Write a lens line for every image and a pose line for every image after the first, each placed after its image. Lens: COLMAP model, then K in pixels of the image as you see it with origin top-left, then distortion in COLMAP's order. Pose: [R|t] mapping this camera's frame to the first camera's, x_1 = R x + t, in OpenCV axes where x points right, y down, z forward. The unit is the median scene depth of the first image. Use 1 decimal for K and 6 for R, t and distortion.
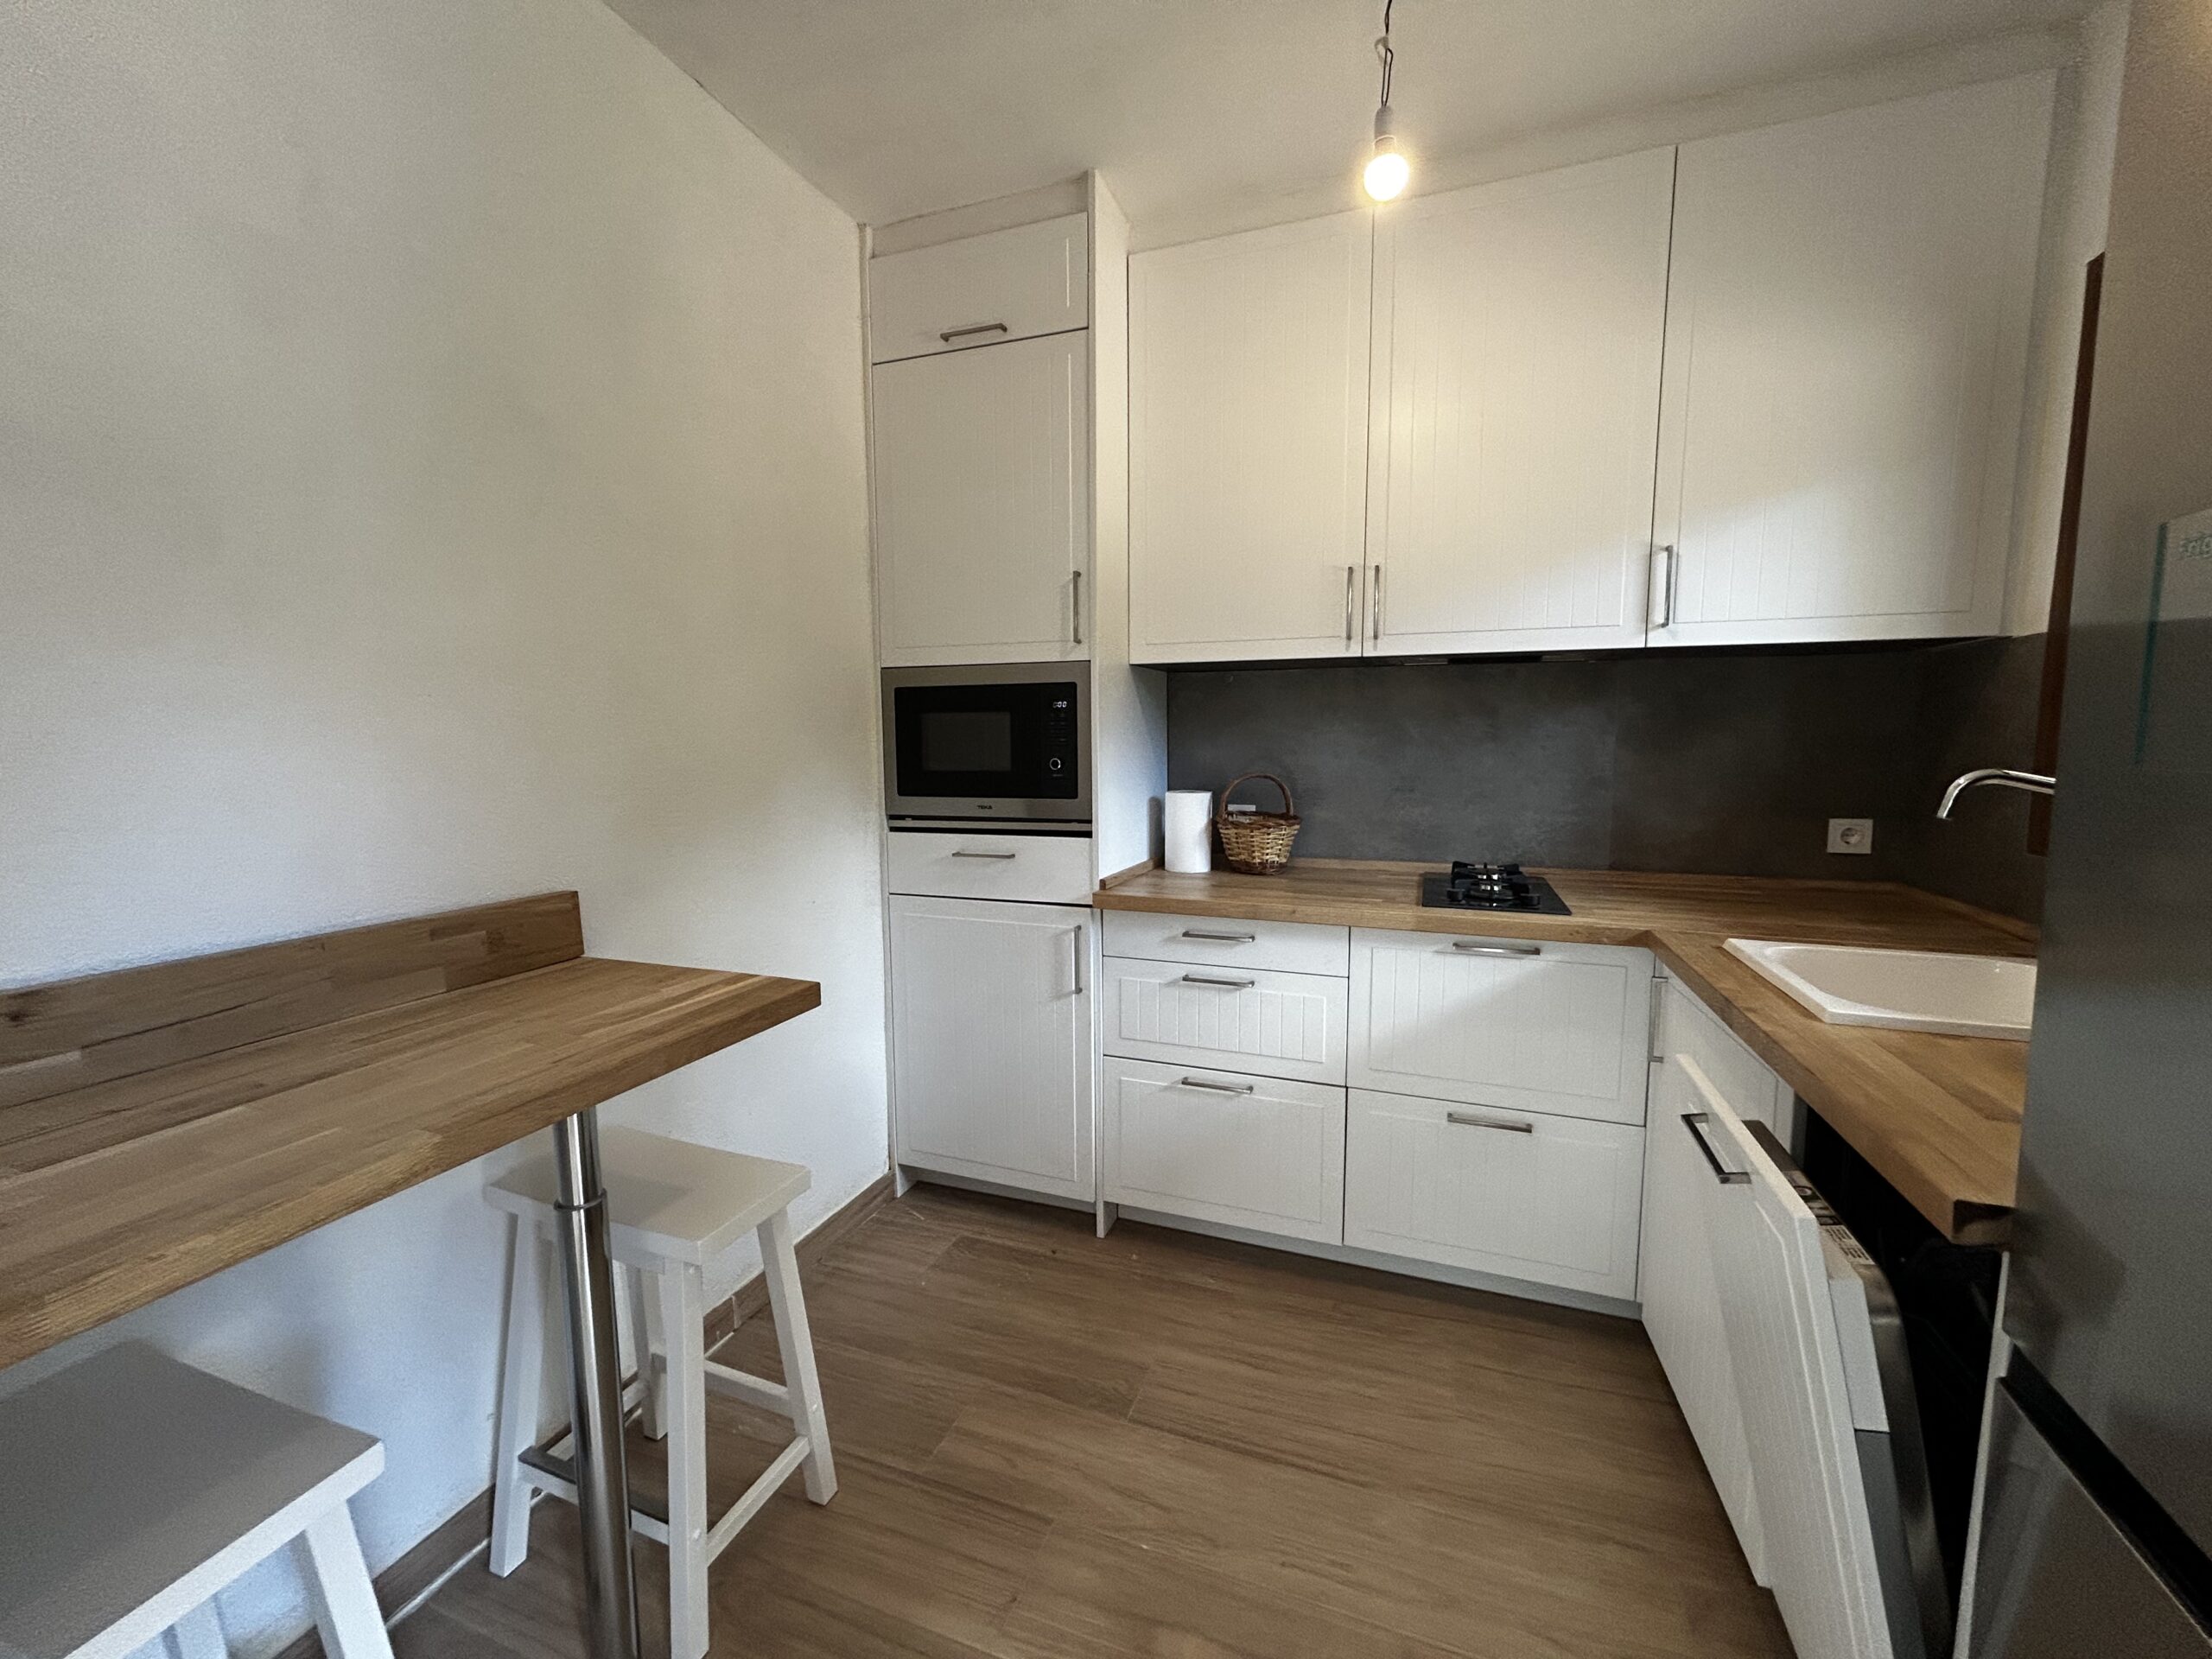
lens RADIAL K [[884.8, 0, 1107.7], [0, 884.8, 827.0], [0, 0, 1]] dist [-0.010437, 0.002787]
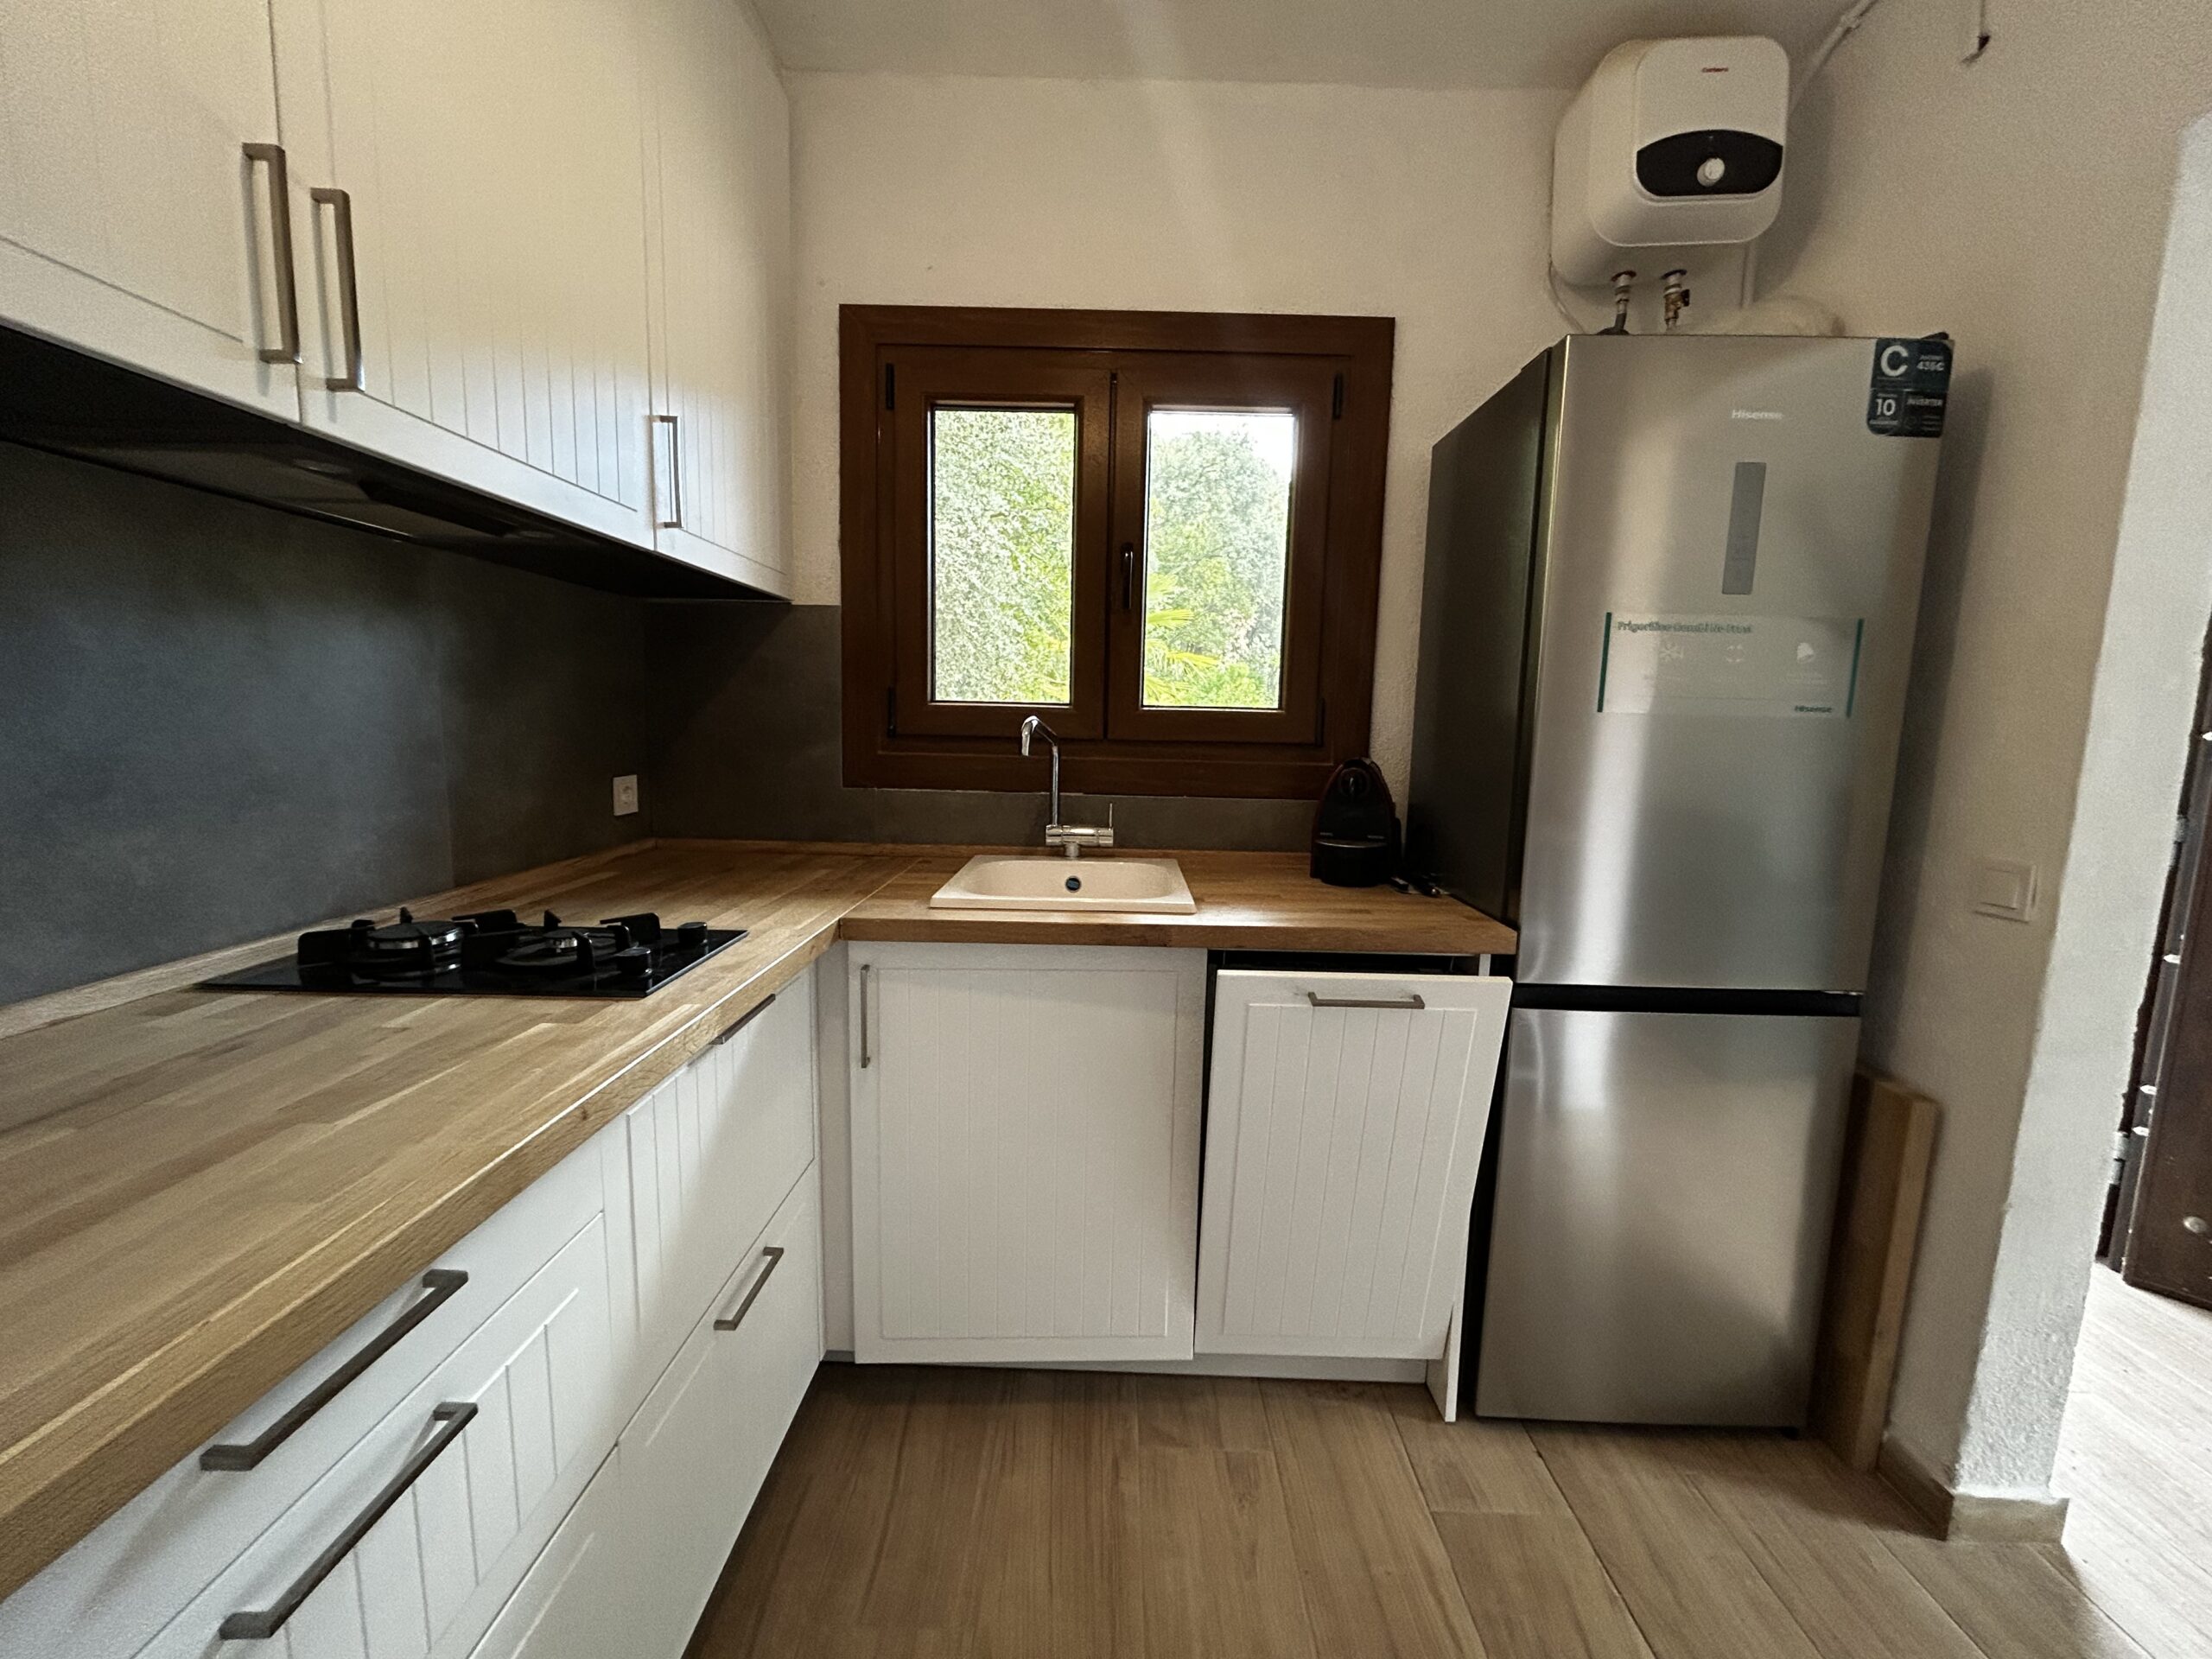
lens RADIAL K [[884.8, 0, 1105.4], [0, 884.8, 831.0], [0, 0, 1]] dist [-0.010437, 0.002787]
pose [[-0.329875, -0.126303, 0.935537, -0.173512], [0.076723, 0.984144, 0.159918, -0.058602], [-0.940902, 0.124530, -0.314954, 0.788029]]
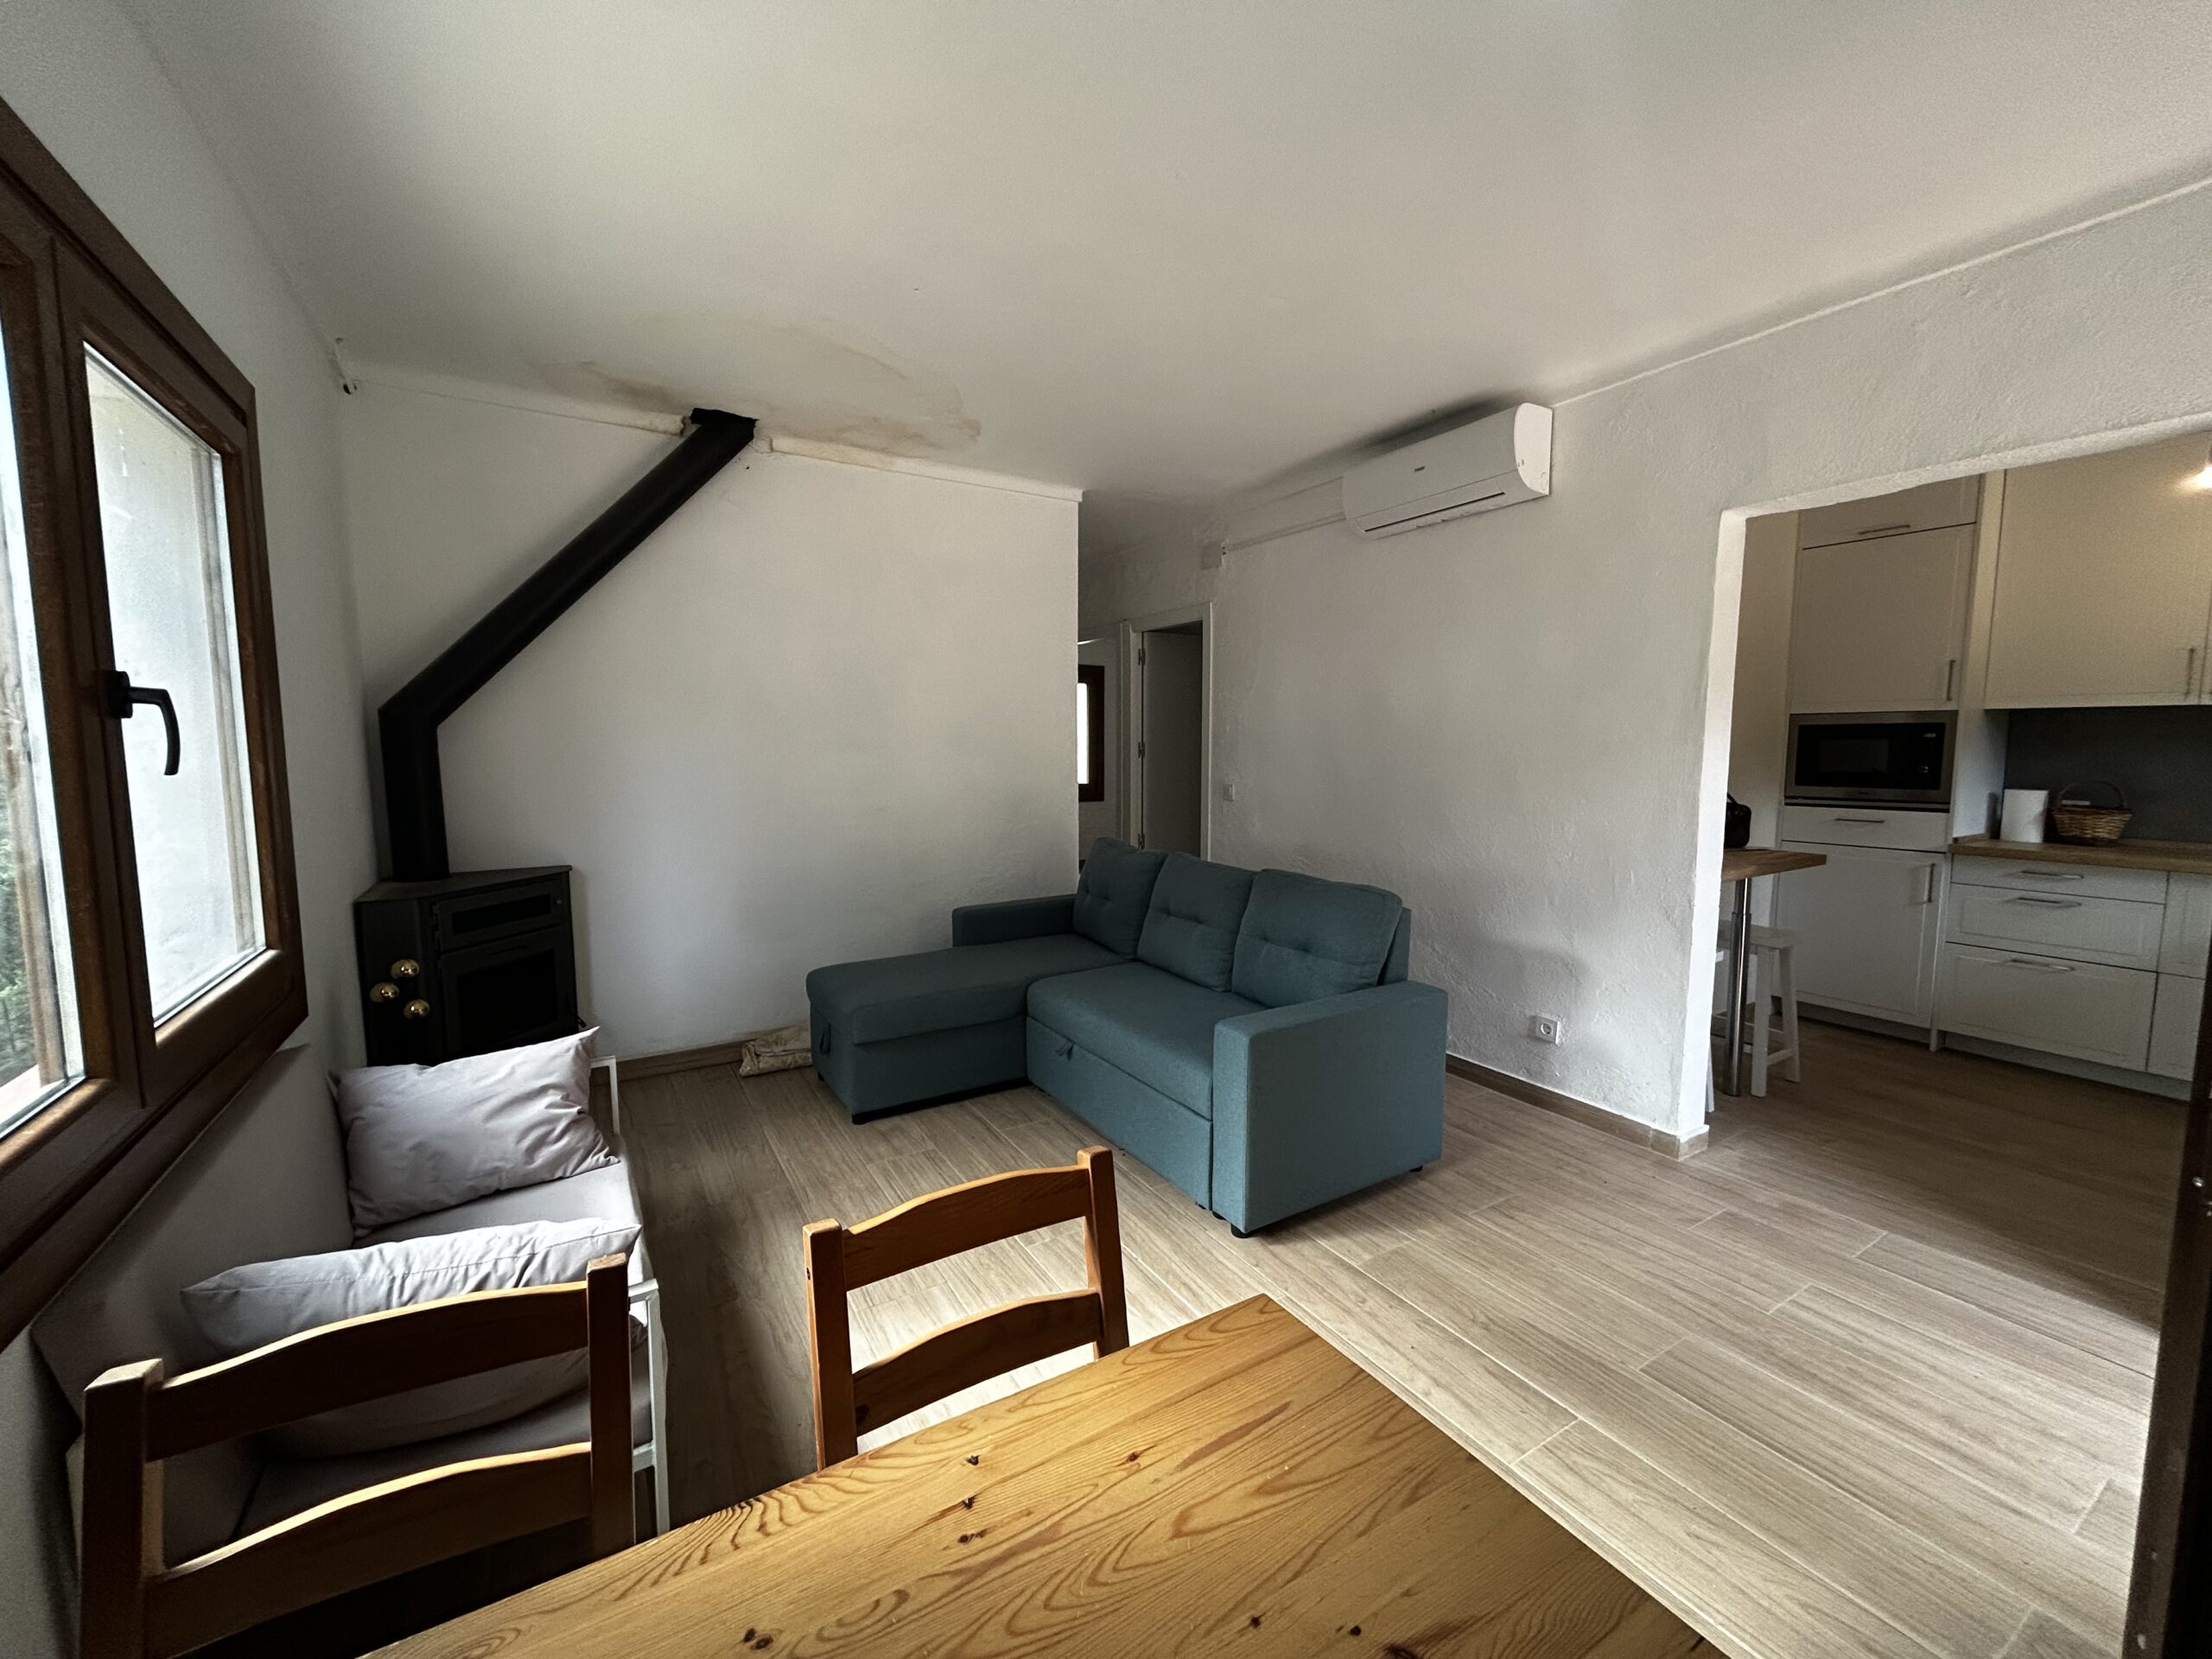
lens RADIAL K [[884.8, 0, 1103.0], [0, 884.8, 823.5], [0, 0, 1]] dist [-0.010437, 0.002787]
pose [[0.781866, 0.063937, -0.620159, -0.239375], [-0.071150, 0.997379, 0.013125, 0.125044], [0.619373, 0.033862, 0.784366, -1.333139]]
